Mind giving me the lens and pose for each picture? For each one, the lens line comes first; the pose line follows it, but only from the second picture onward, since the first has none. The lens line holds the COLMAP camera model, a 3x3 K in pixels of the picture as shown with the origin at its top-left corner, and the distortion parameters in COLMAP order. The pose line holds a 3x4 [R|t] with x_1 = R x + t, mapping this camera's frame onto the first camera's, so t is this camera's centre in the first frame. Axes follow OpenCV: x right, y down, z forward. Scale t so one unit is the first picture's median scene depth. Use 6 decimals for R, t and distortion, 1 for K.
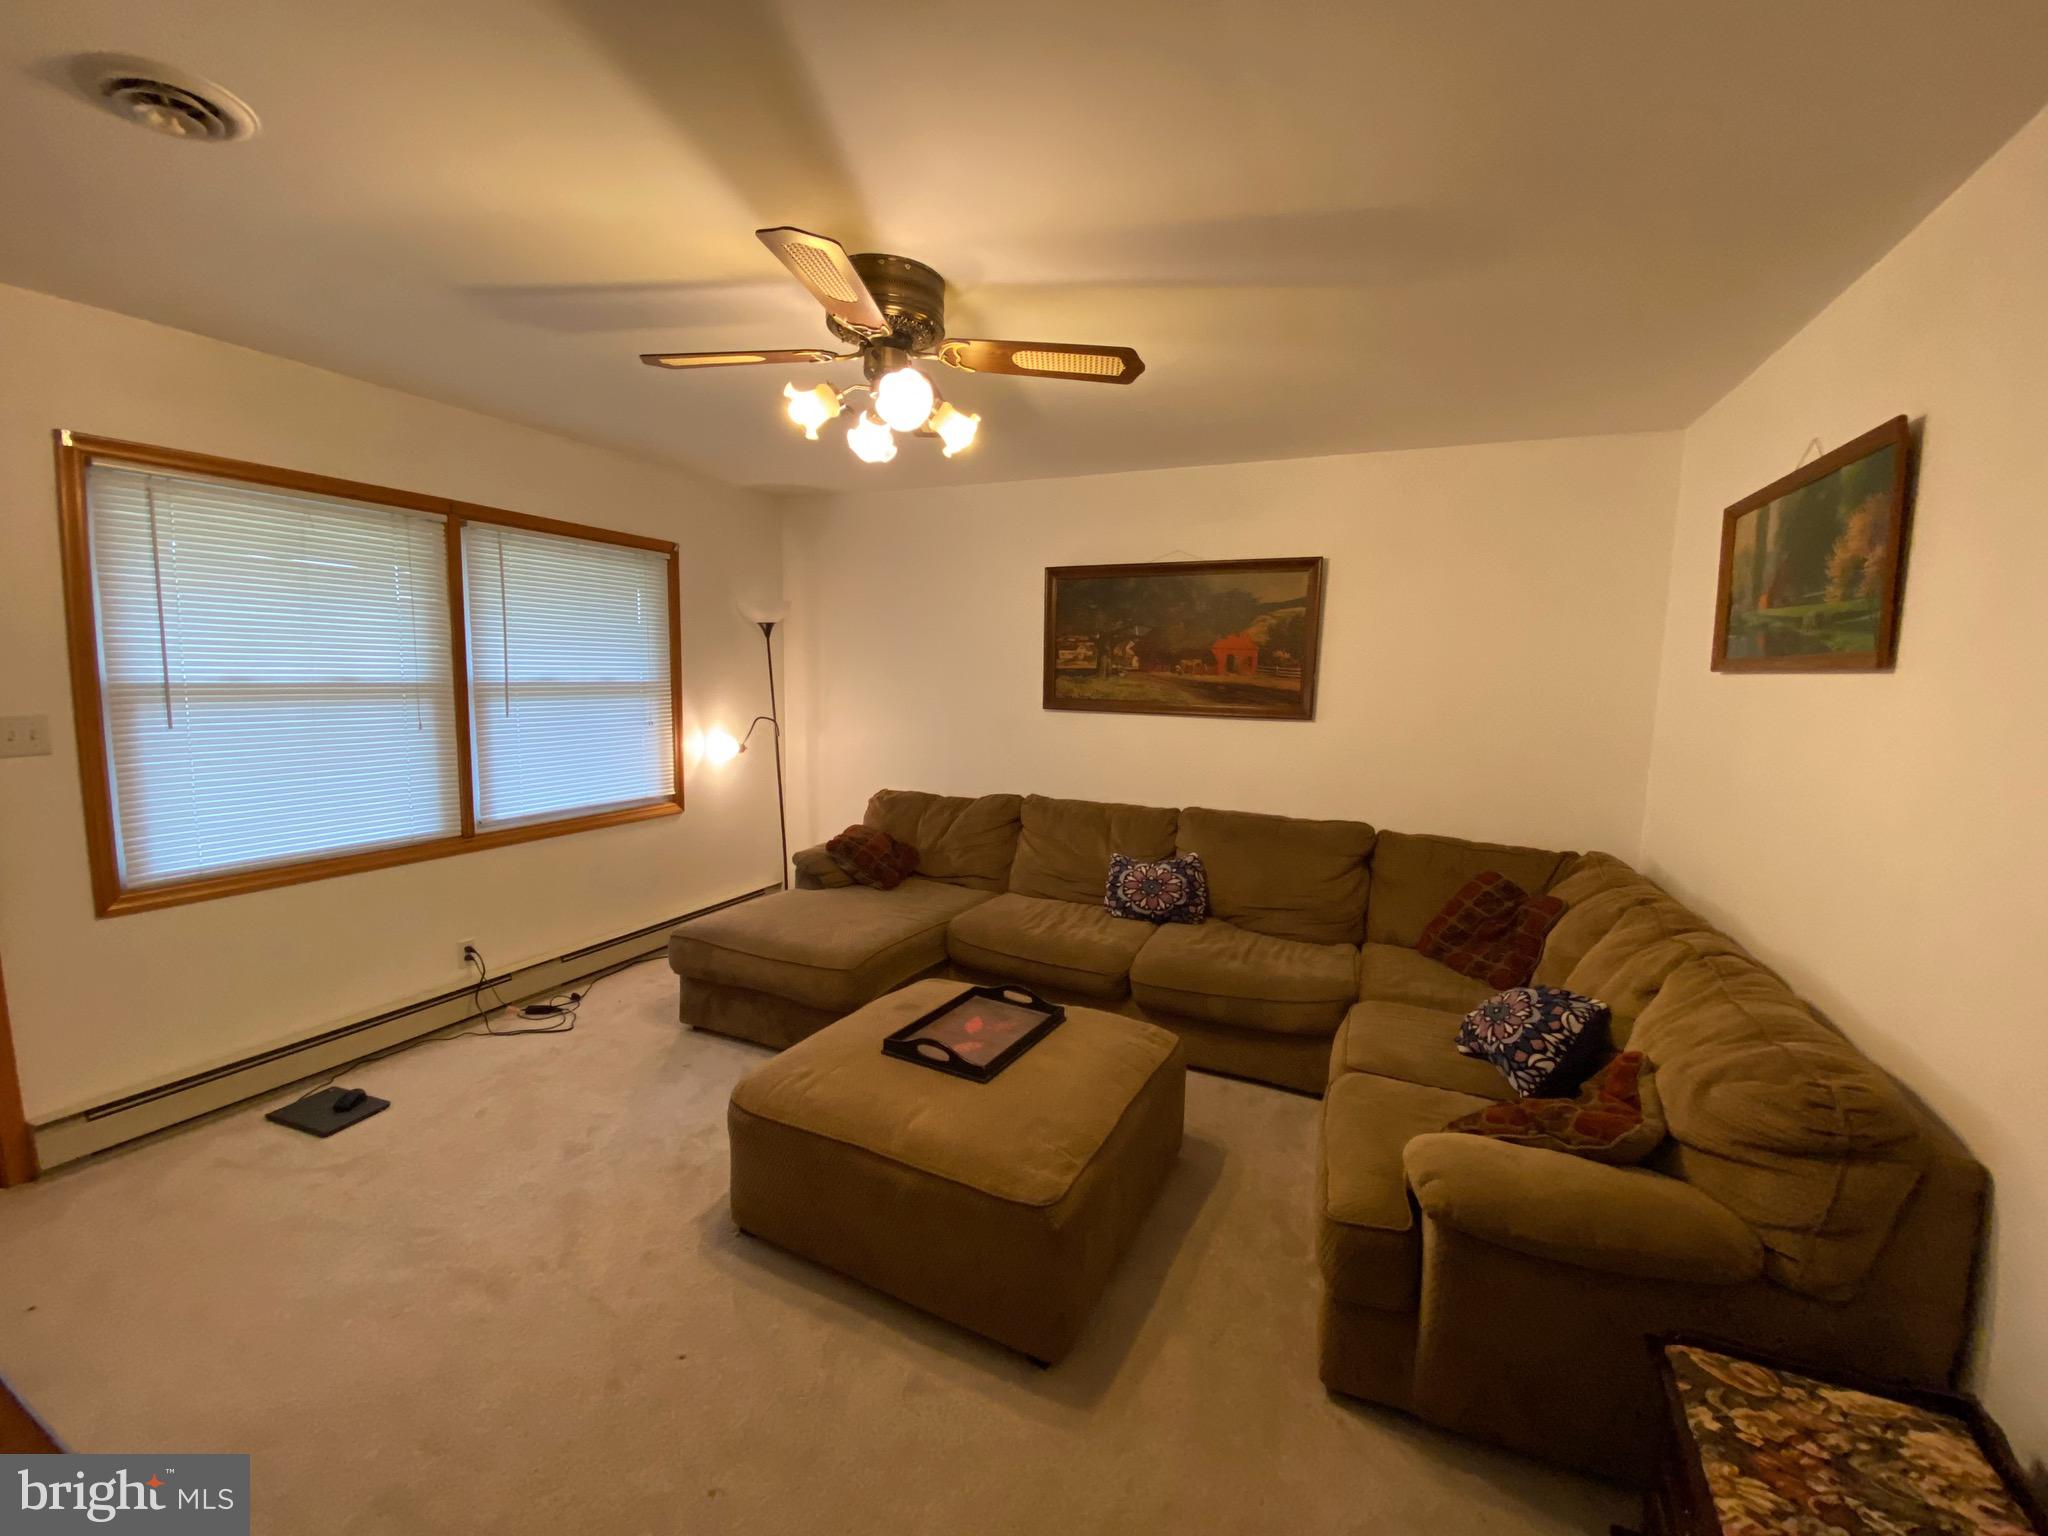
lens RADIAL K [[846.0, 0, 1024.0], [0, 846.0, 770.3], [0, 0, 1]] dist [0.001514, -0.011411]
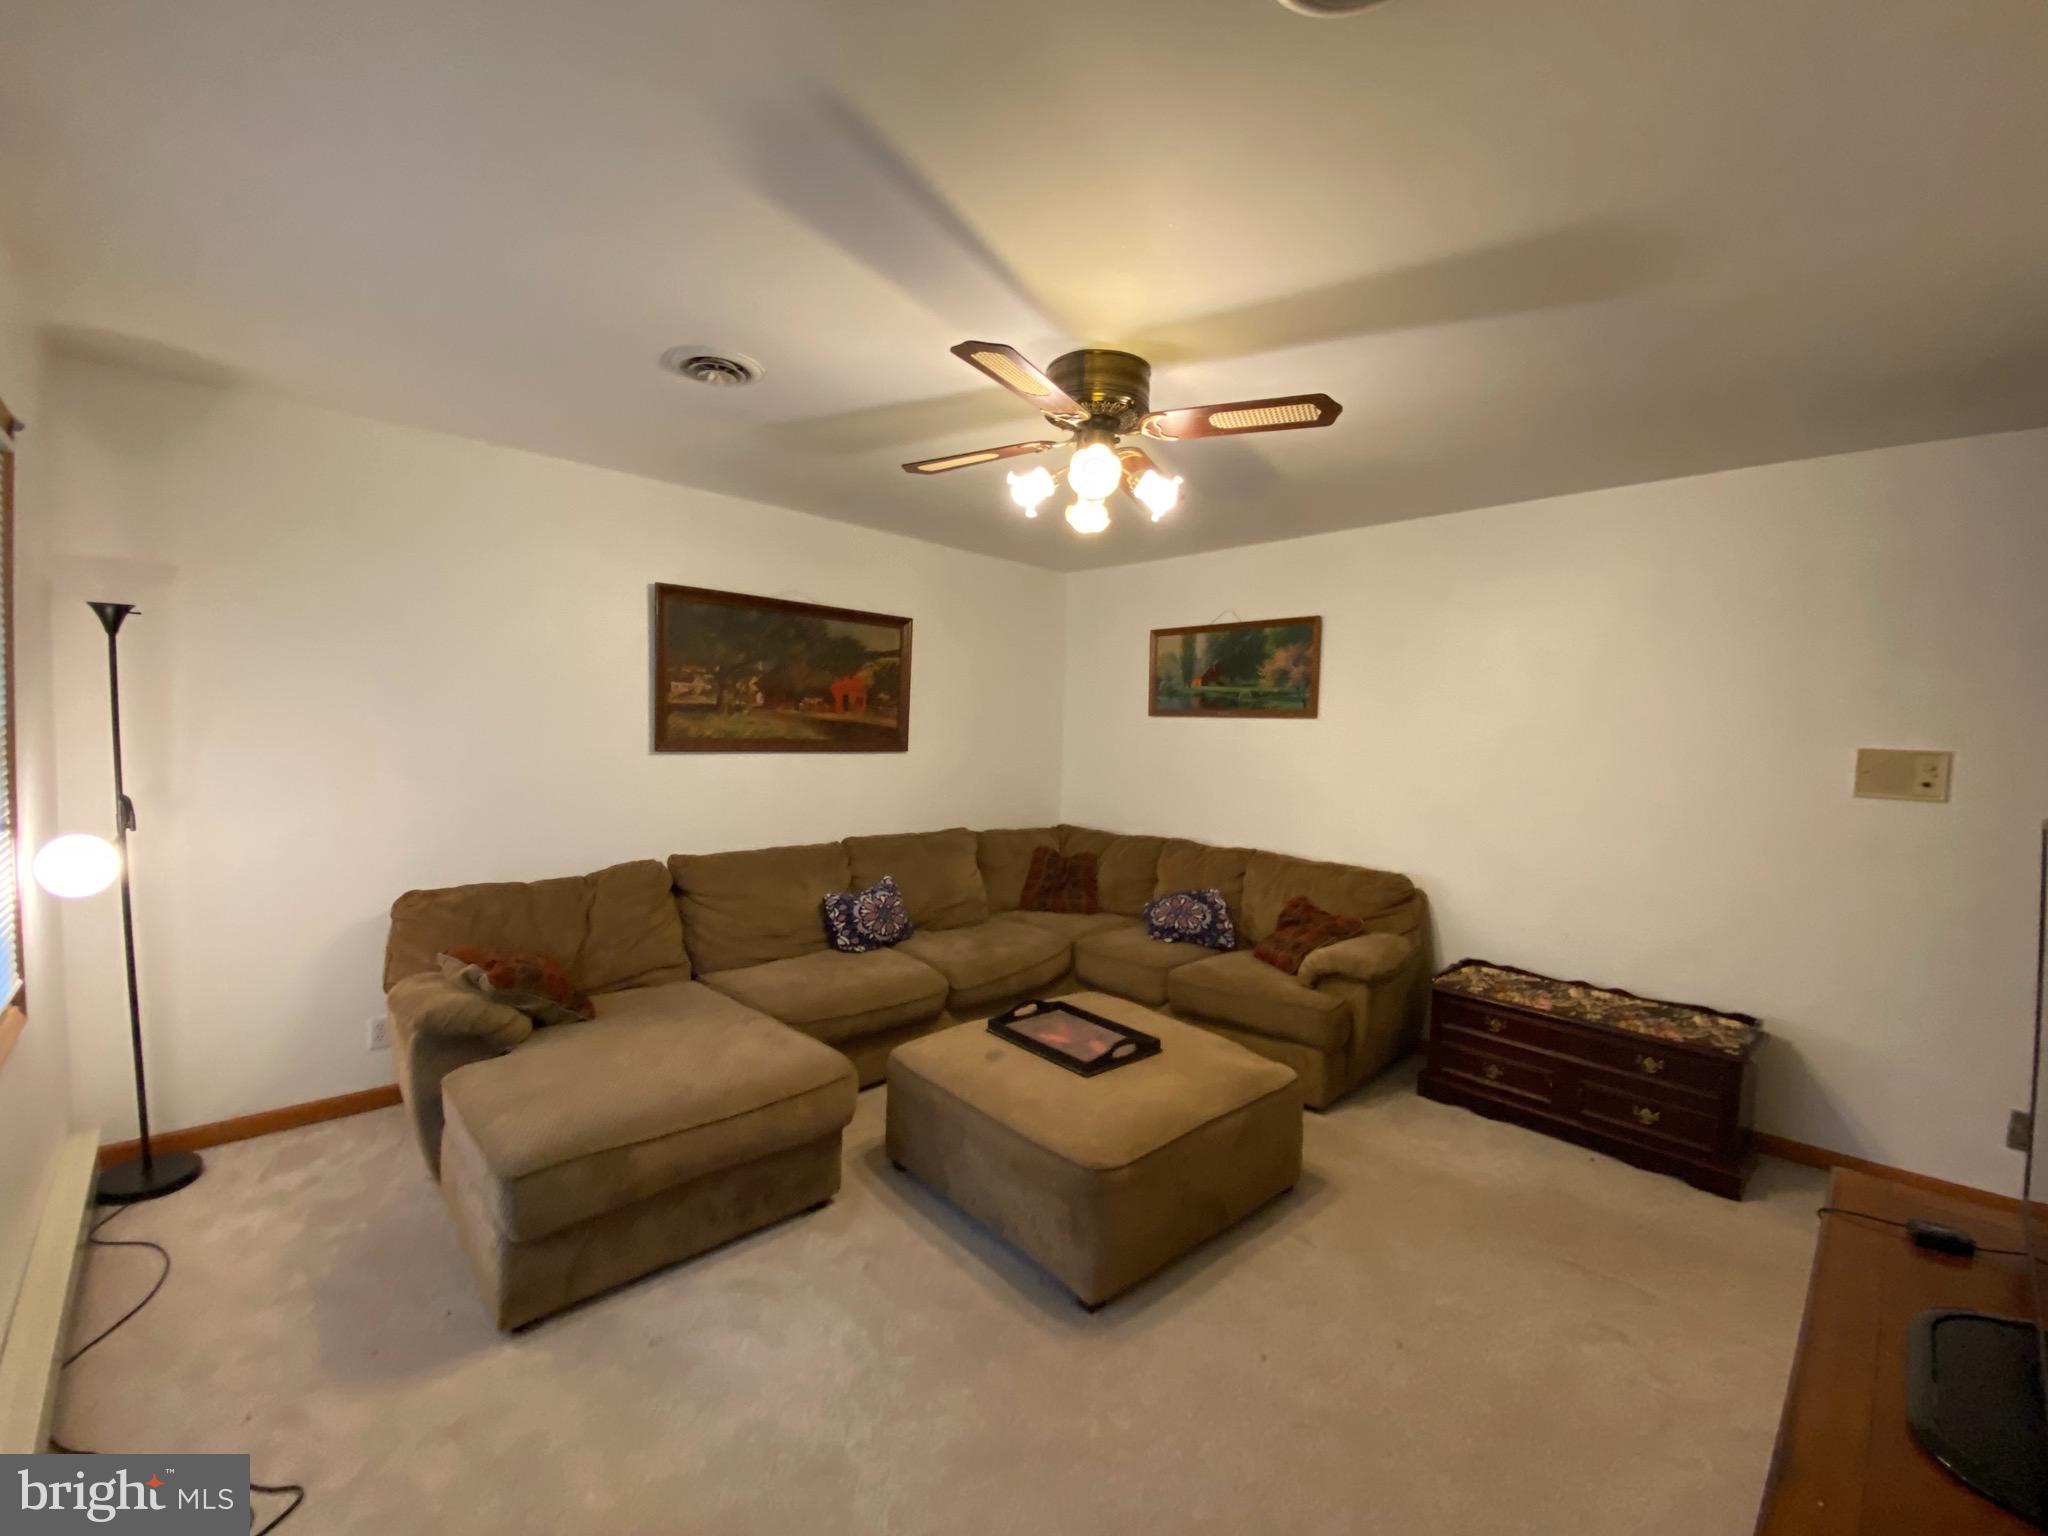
lens RADIAL K [[846.0, 0, 1034.2], [0, 846.0, 768.9], [0, 0, 1]] dist [0.001514, -0.011411]
pose [[0.323141, -0.058765, 0.944524, -0.714764], [0.091005, 0.995374, 0.030793, -0.053307], [-0.941965, 0.076006, 0.326994, 0.426550]]
